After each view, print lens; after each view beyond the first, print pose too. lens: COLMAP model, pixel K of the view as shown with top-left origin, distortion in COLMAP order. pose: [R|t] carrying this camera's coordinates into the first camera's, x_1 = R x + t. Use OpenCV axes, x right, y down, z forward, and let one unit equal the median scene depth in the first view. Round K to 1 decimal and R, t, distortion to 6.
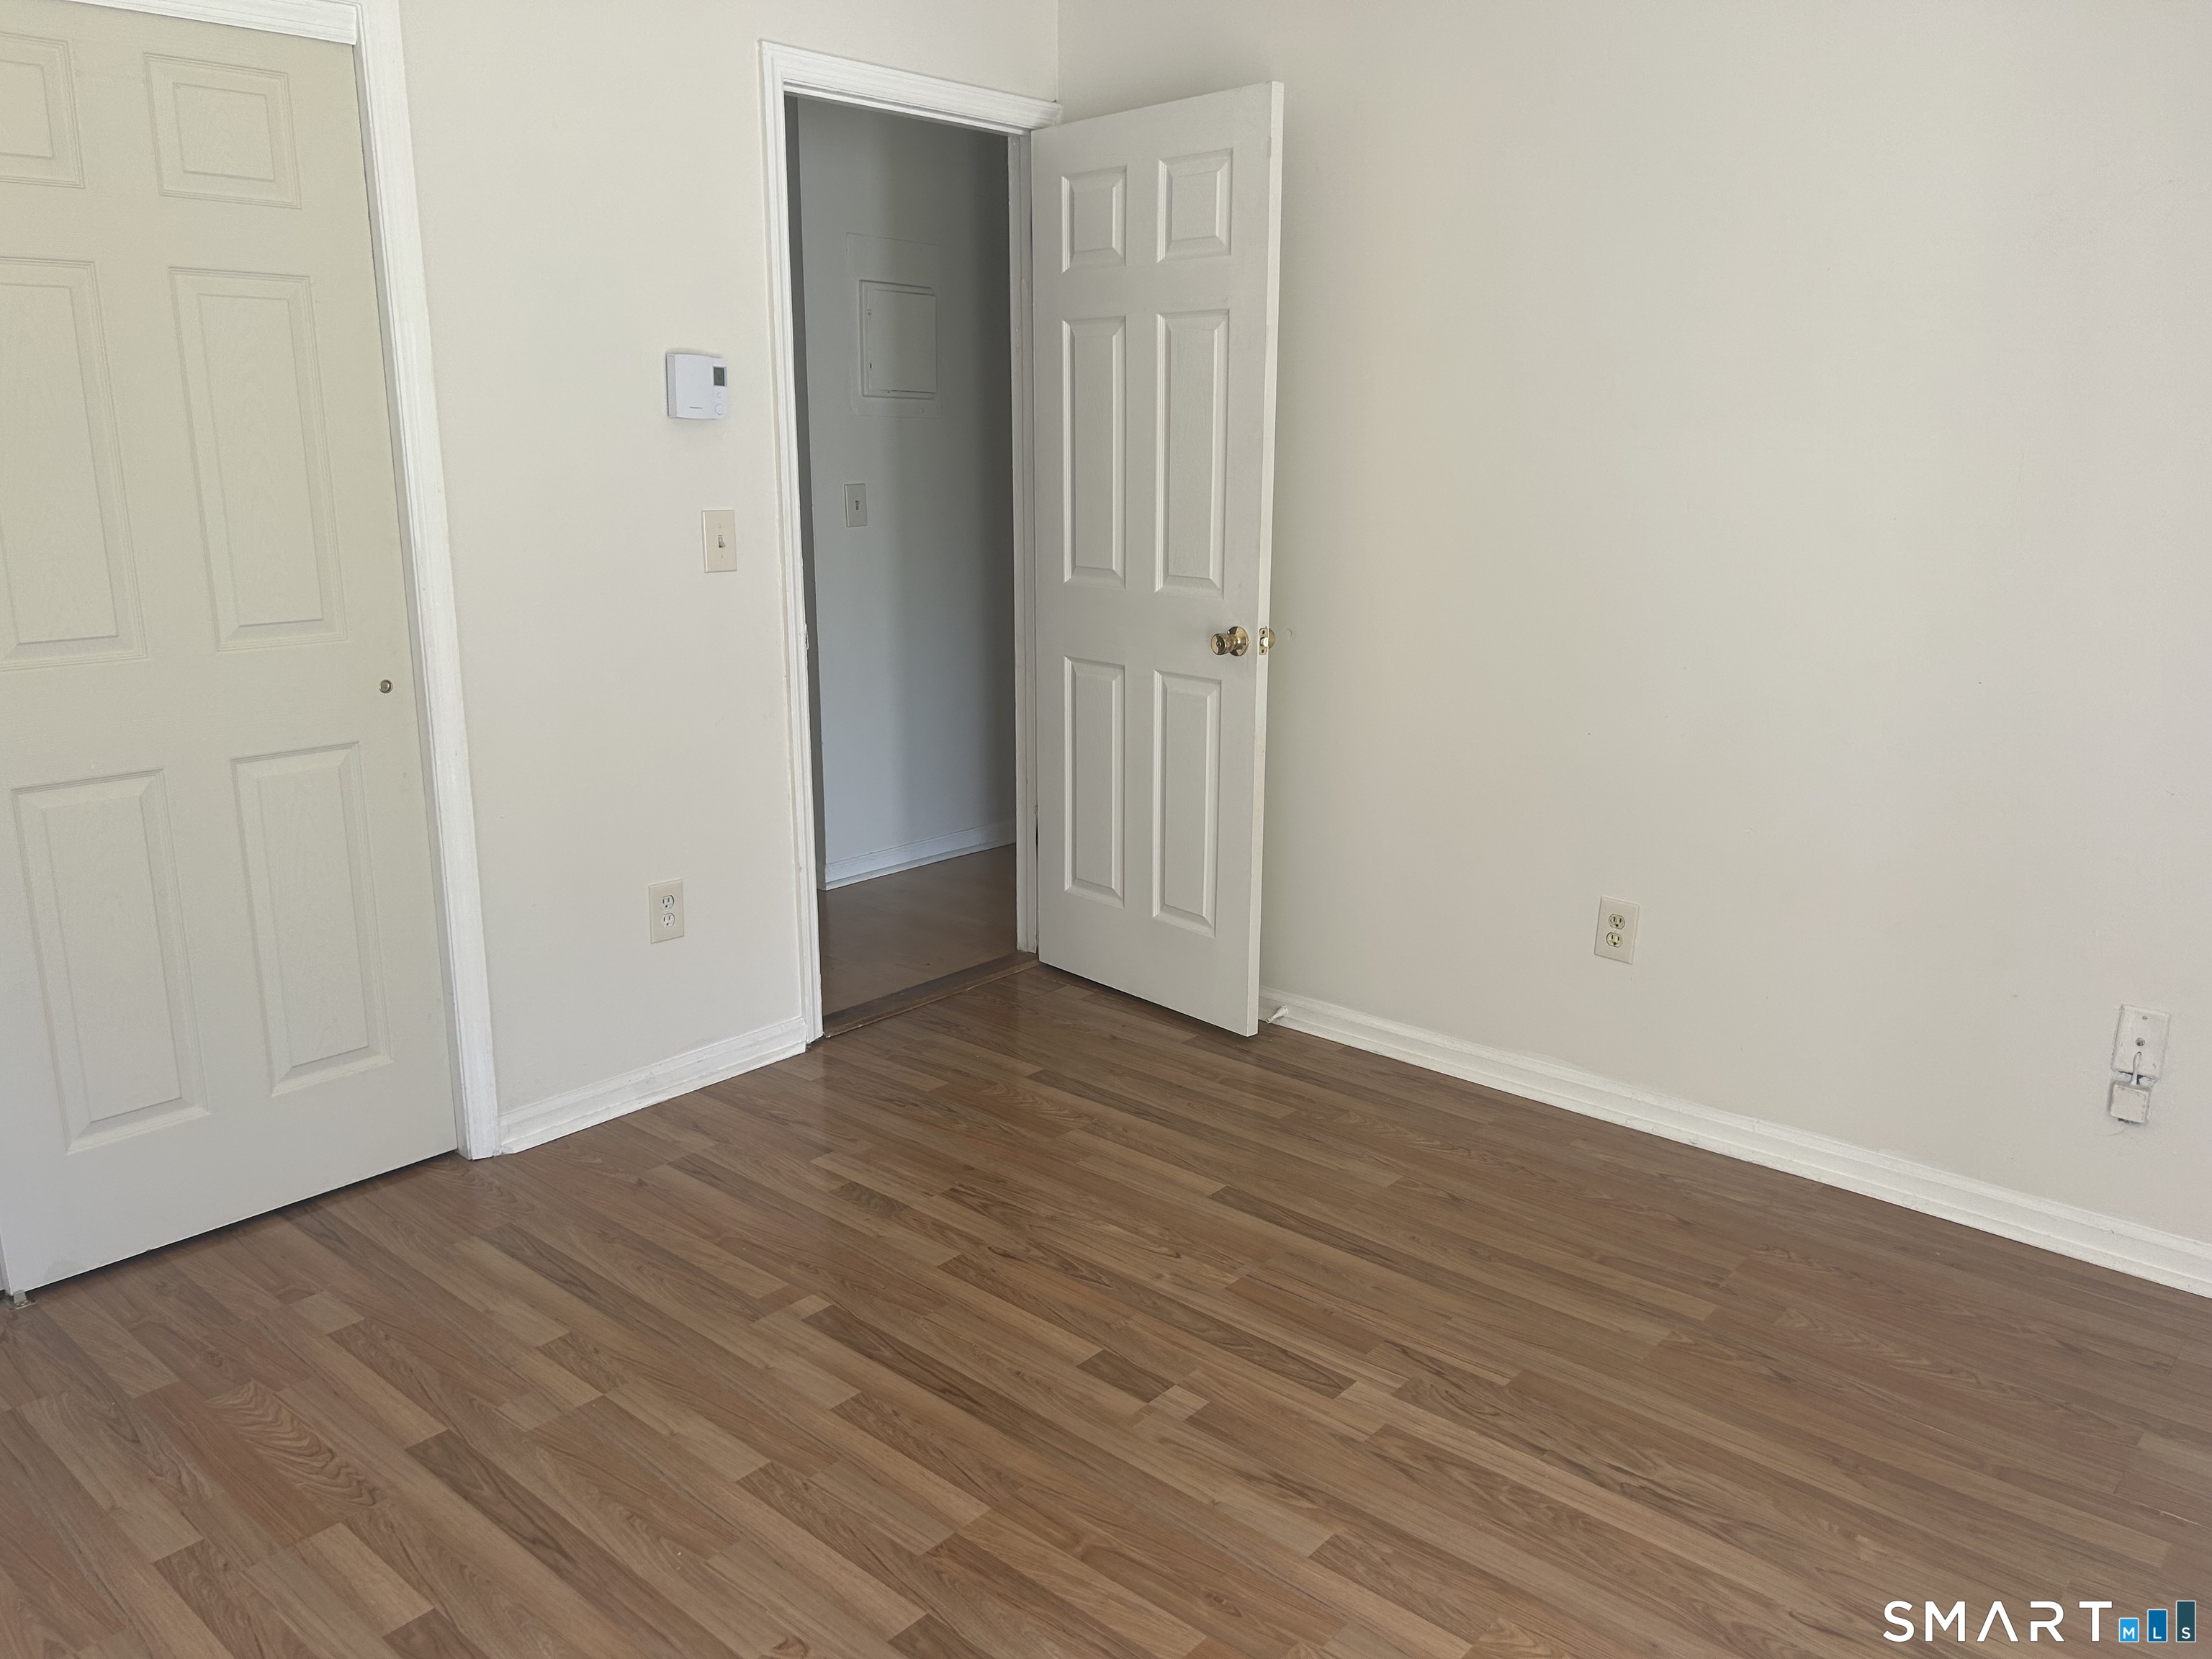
lens RADIAL K [[1646.0, 0, 1093.6], [0, 1646.0, 840.1], [0, 0, 1]] dist [0.002433, -0.009061]
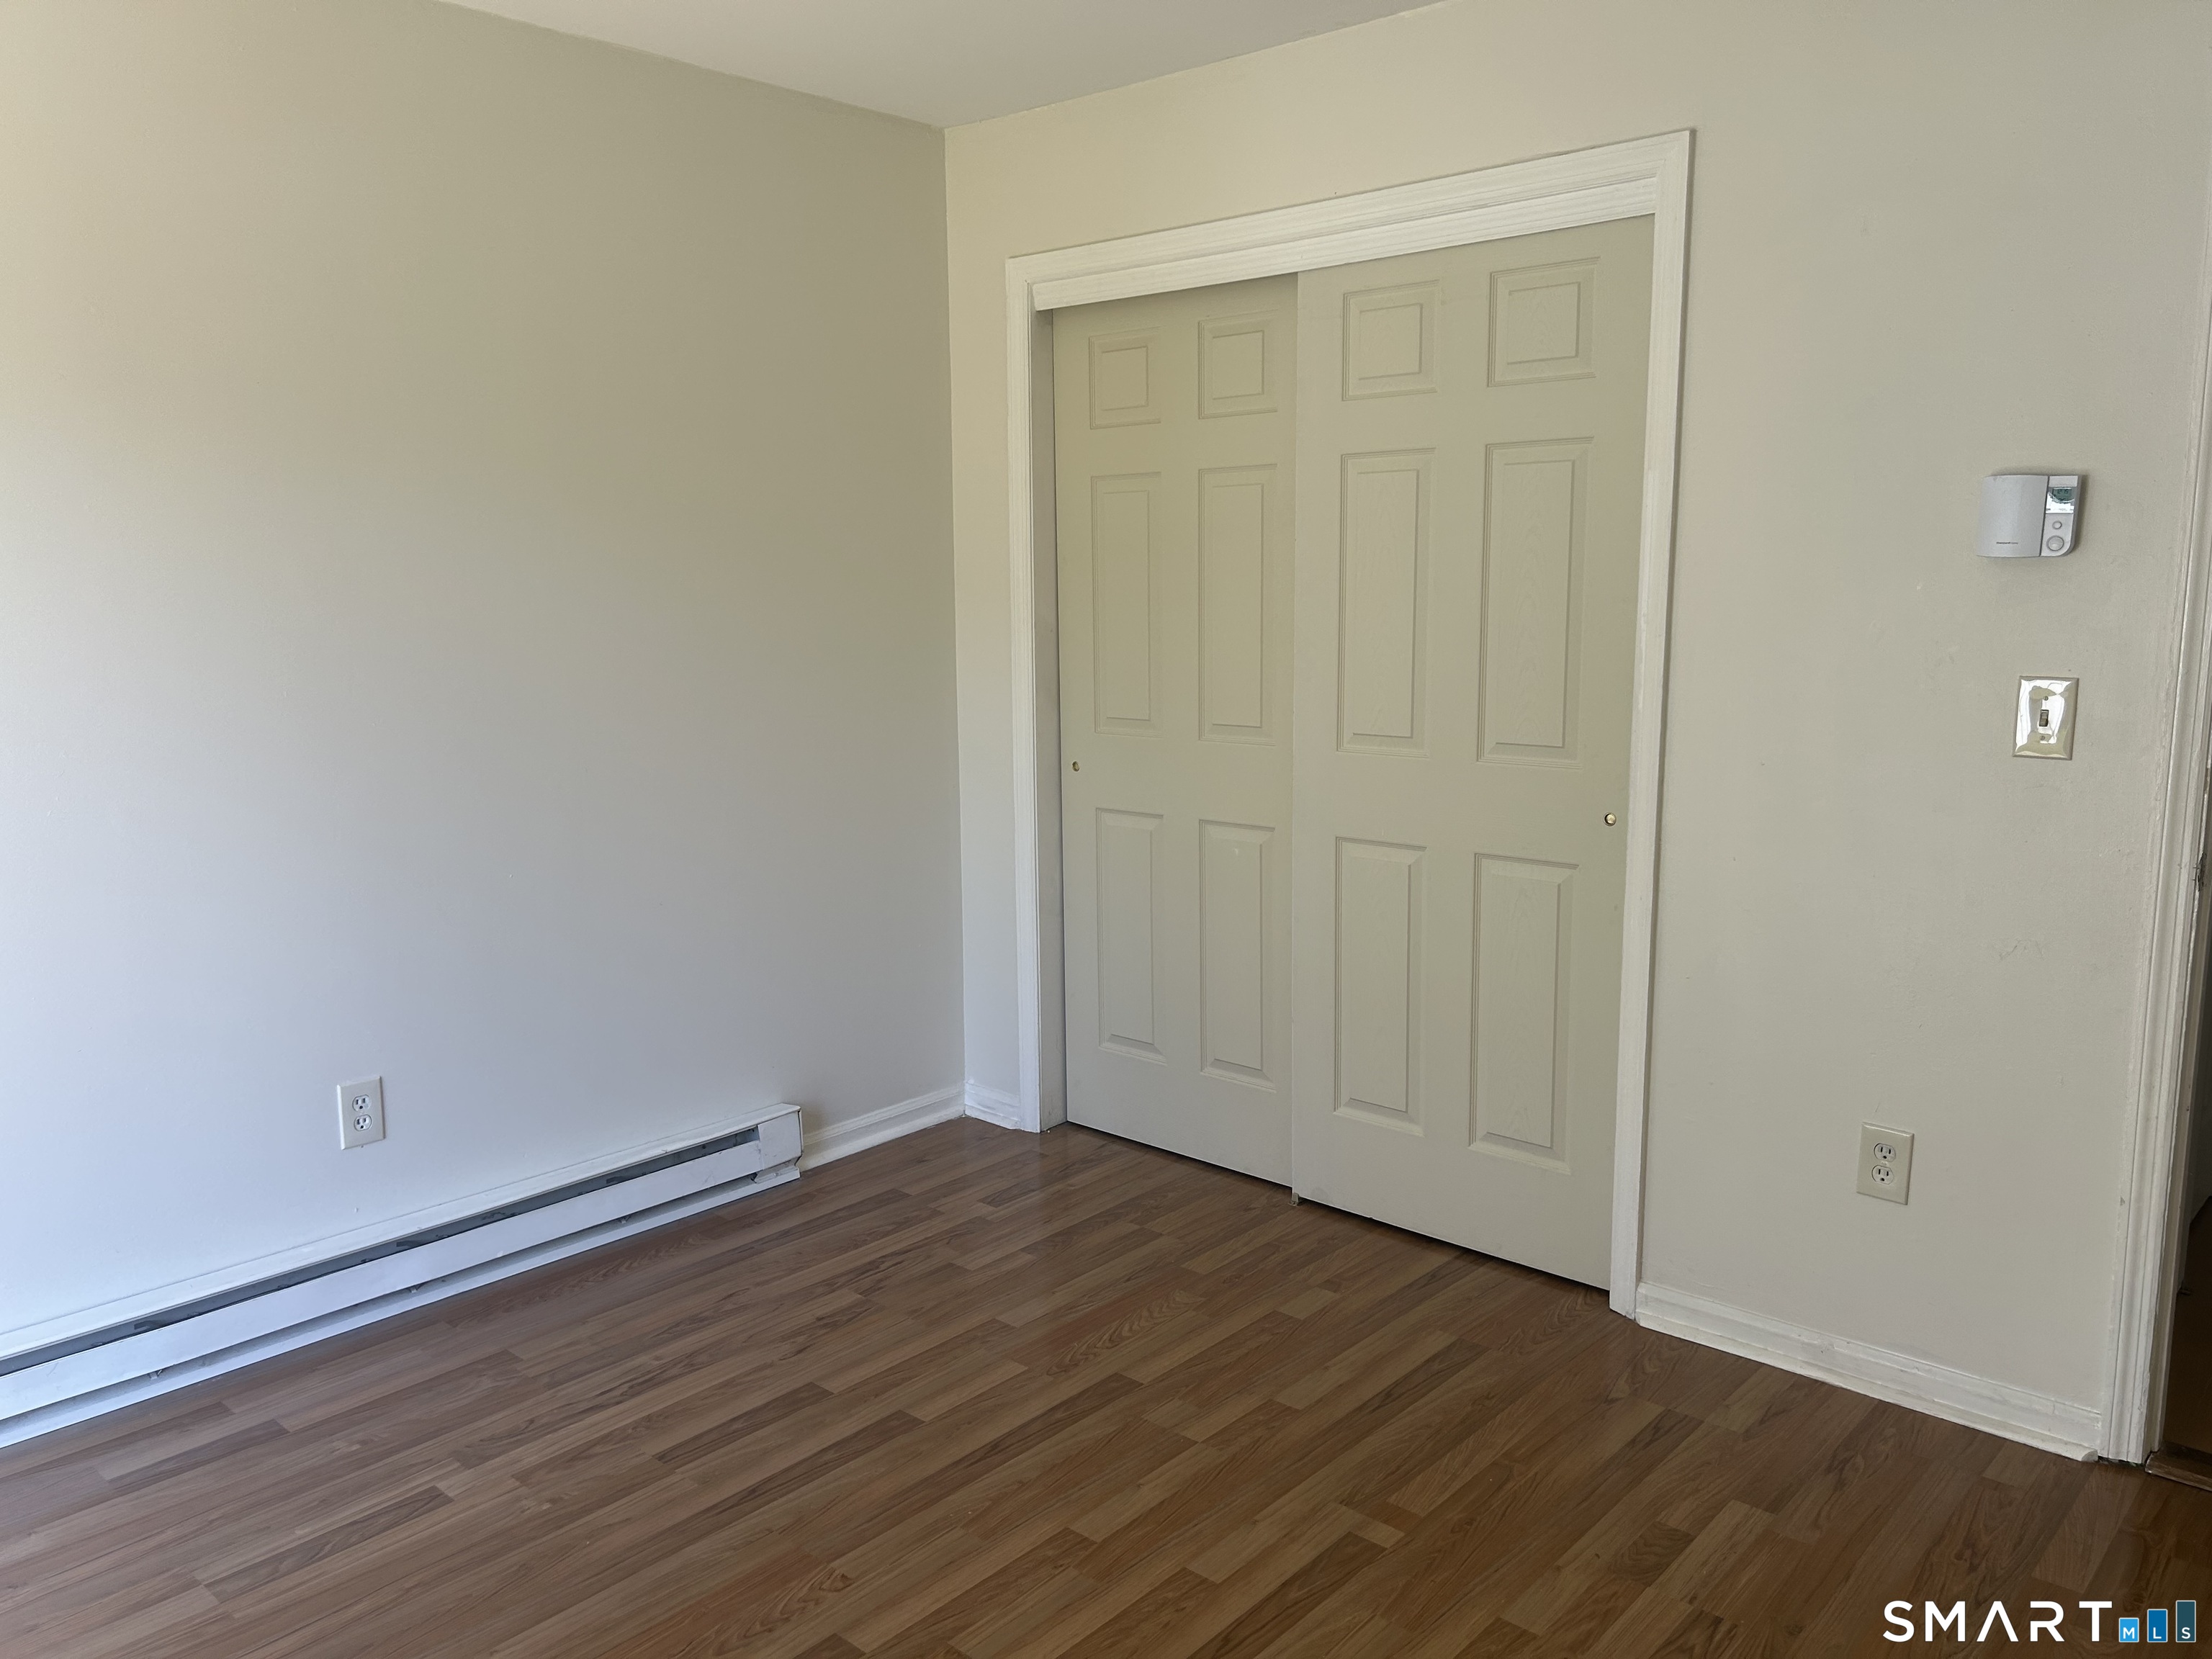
lens RADIAL K [[1646.0, 0, 1095.7], [0, 1646.0, 817.1], [0, 0, 1]] dist [0.002433, -0.009061]
pose [[0.002704, 0.152881, -0.988241, 0.647750], [-0.238696, 0.959777, 0.147824, -0.187457], [0.971091, 0.235489, 0.039087, 0.707377]]
